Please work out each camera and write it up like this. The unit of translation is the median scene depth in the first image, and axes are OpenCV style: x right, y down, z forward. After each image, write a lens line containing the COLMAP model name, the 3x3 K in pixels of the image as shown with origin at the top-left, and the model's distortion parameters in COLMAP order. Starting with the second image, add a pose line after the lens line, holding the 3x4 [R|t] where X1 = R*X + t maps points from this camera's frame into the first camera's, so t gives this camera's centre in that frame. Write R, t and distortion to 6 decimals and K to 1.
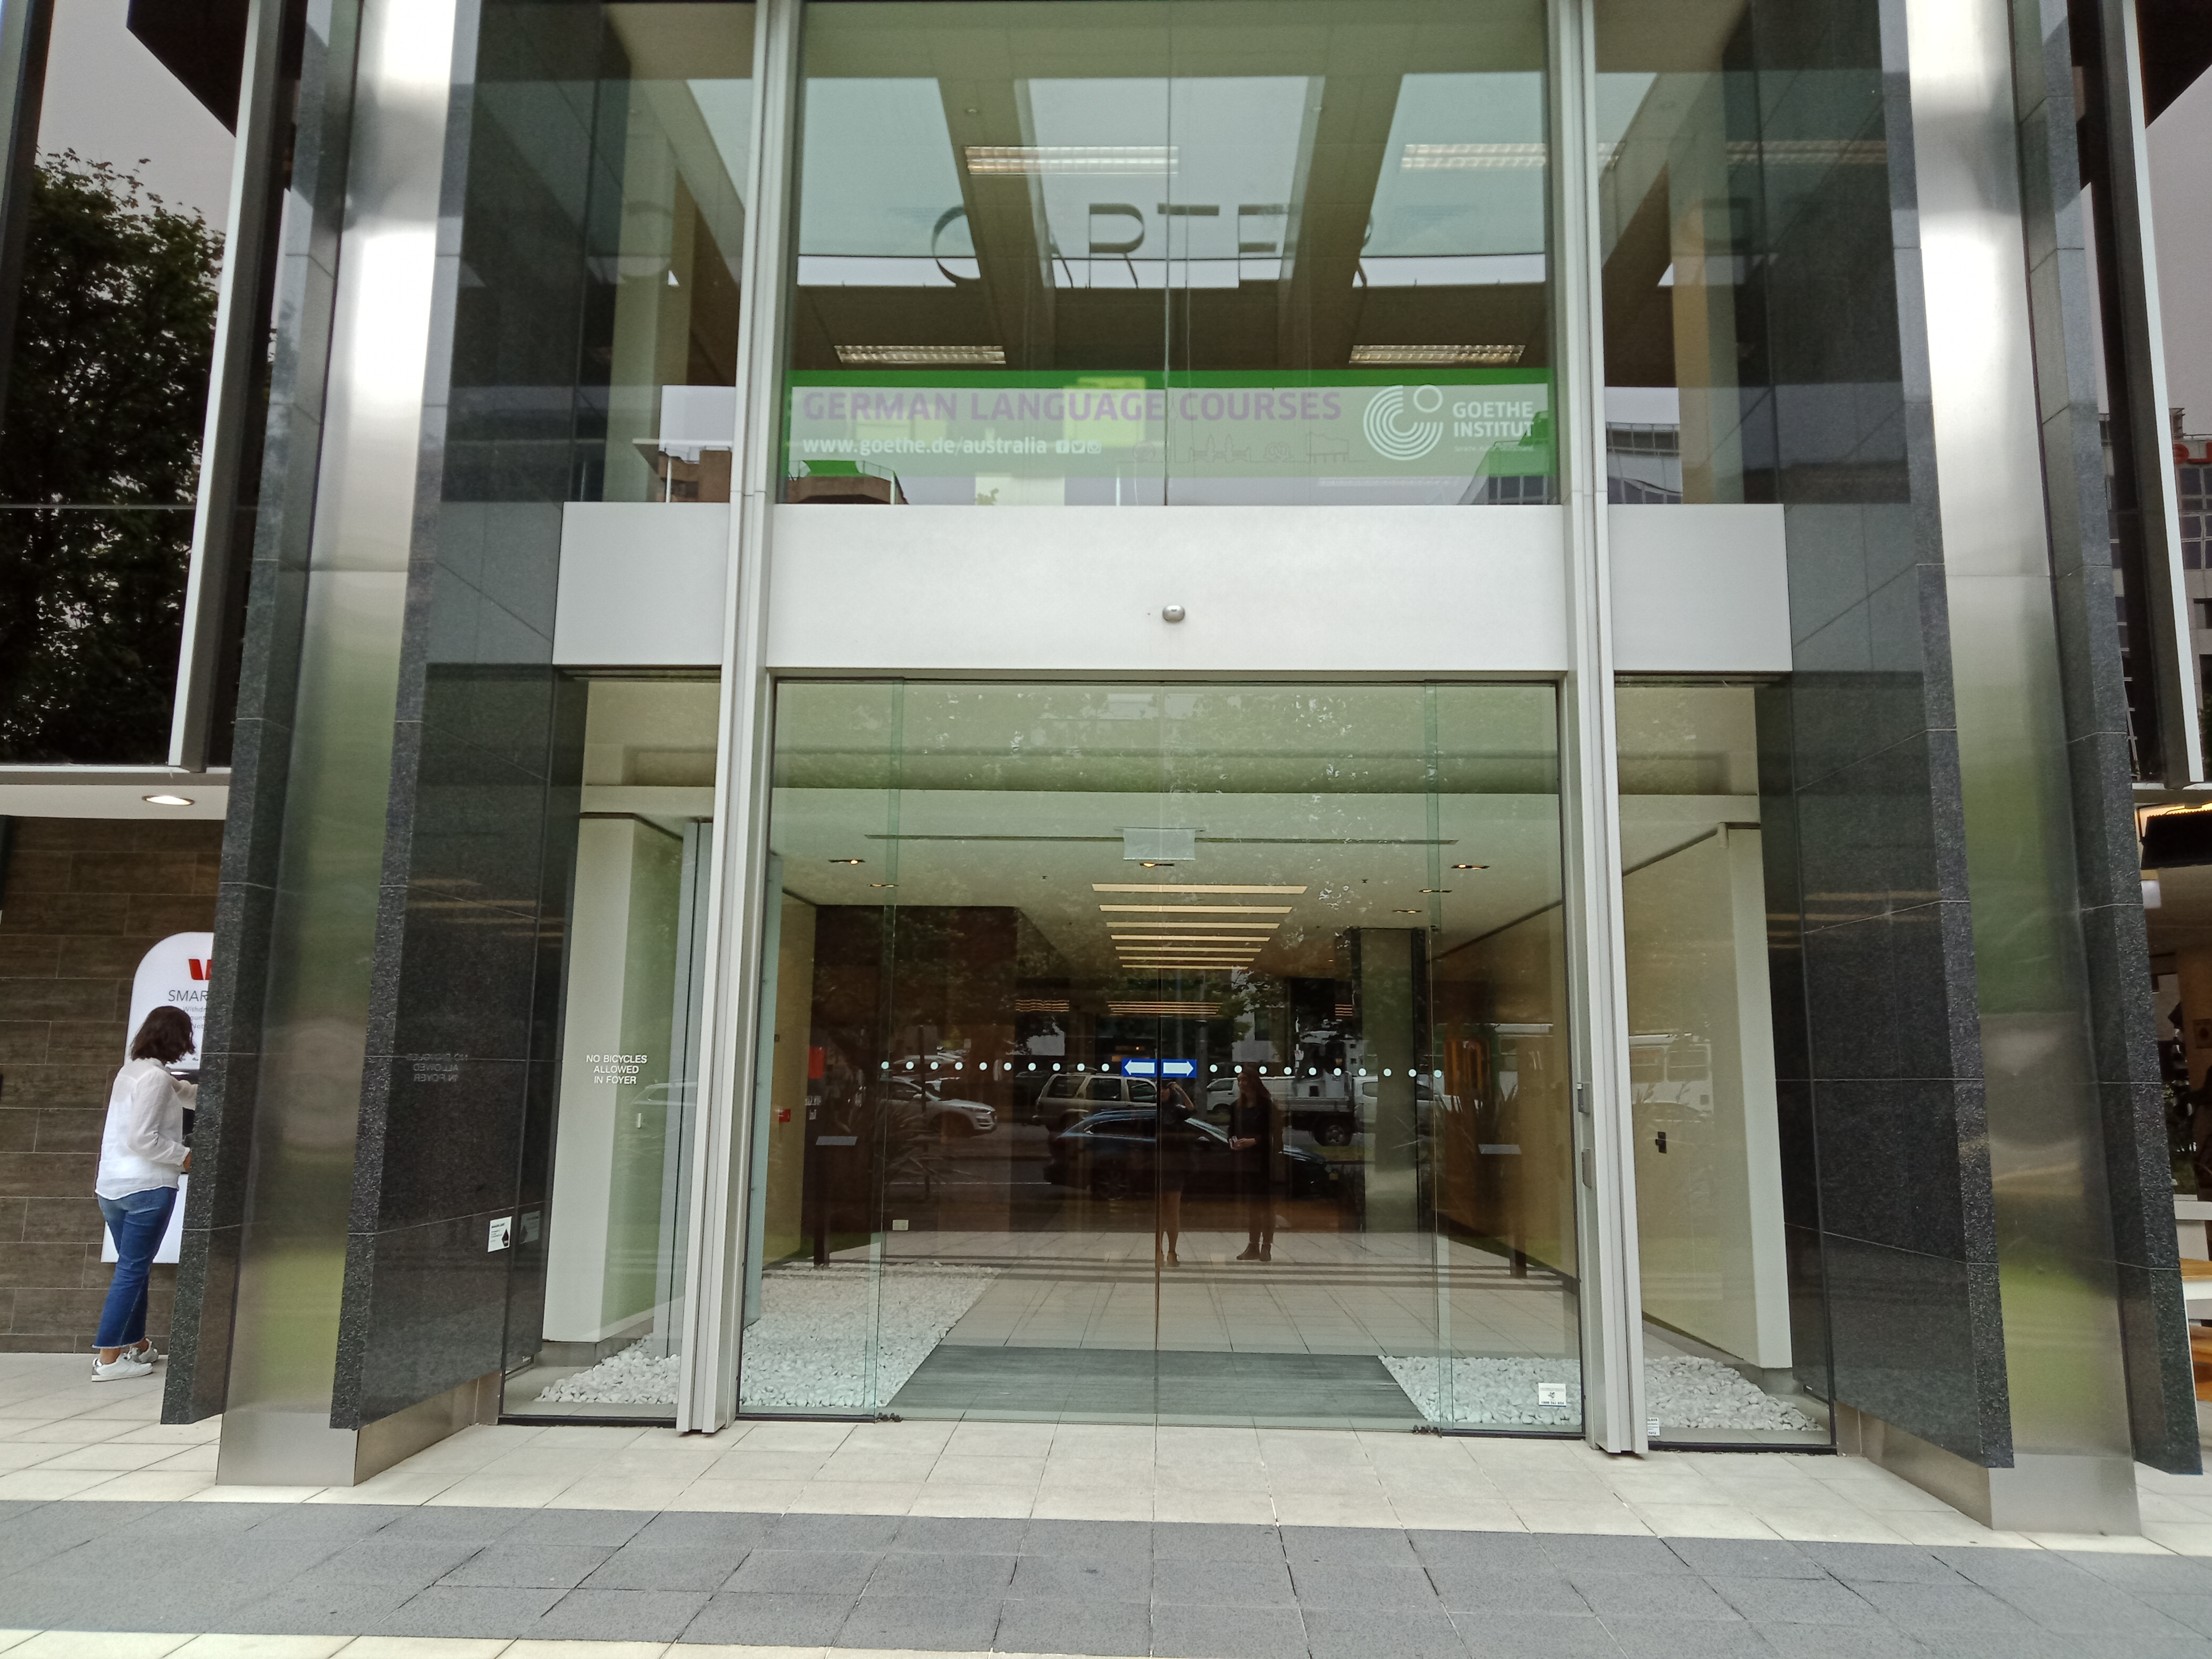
lens RADIAL K [[1614.4, 0, 1106.0], [0, 1614.4, 829.5], [0, 0, 1]] dist [0.044674, 0.000135]
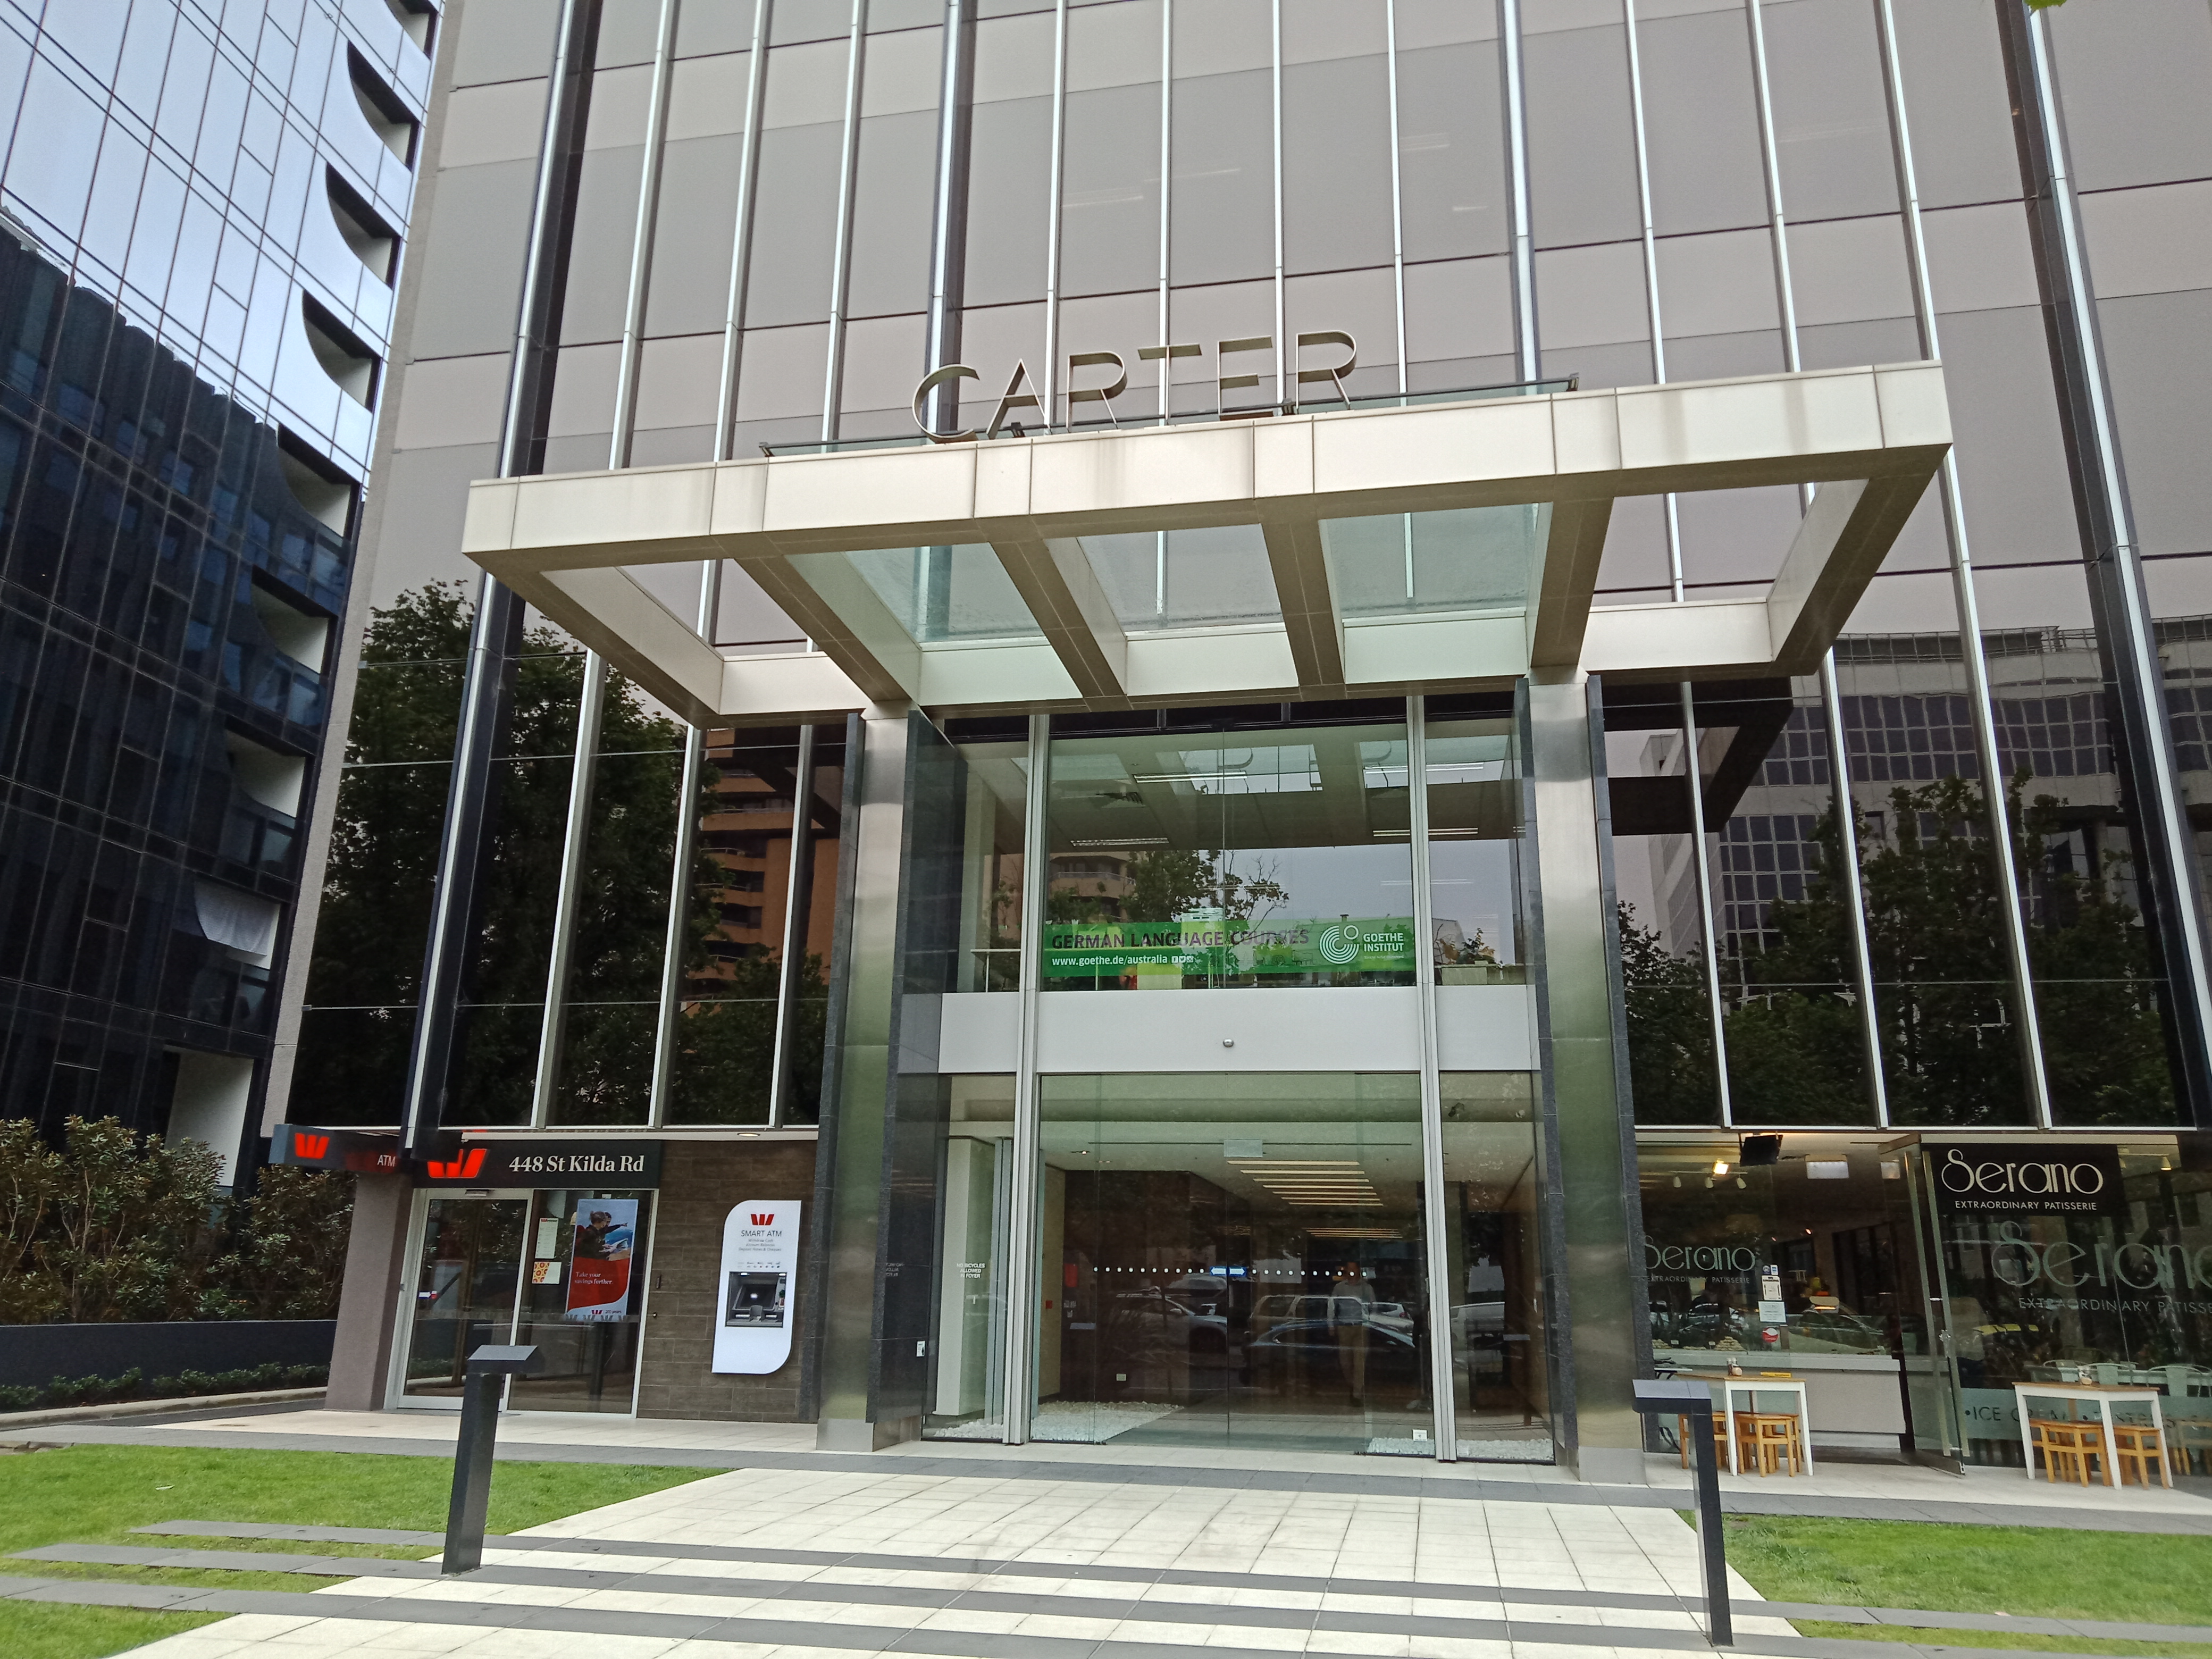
lens RADIAL K [[1614.4, 0, 1106.0], [0, 1614.4, 829.5], [0, 0, 1]] dist [0.044674, 0.000135]
pose [[0.987167, -0.040816, -0.154386, 0.183221], [0.020433, 0.991122, -0.131379, -0.116376], [0.158378, 0.126538, 0.979237, -0.916137]]
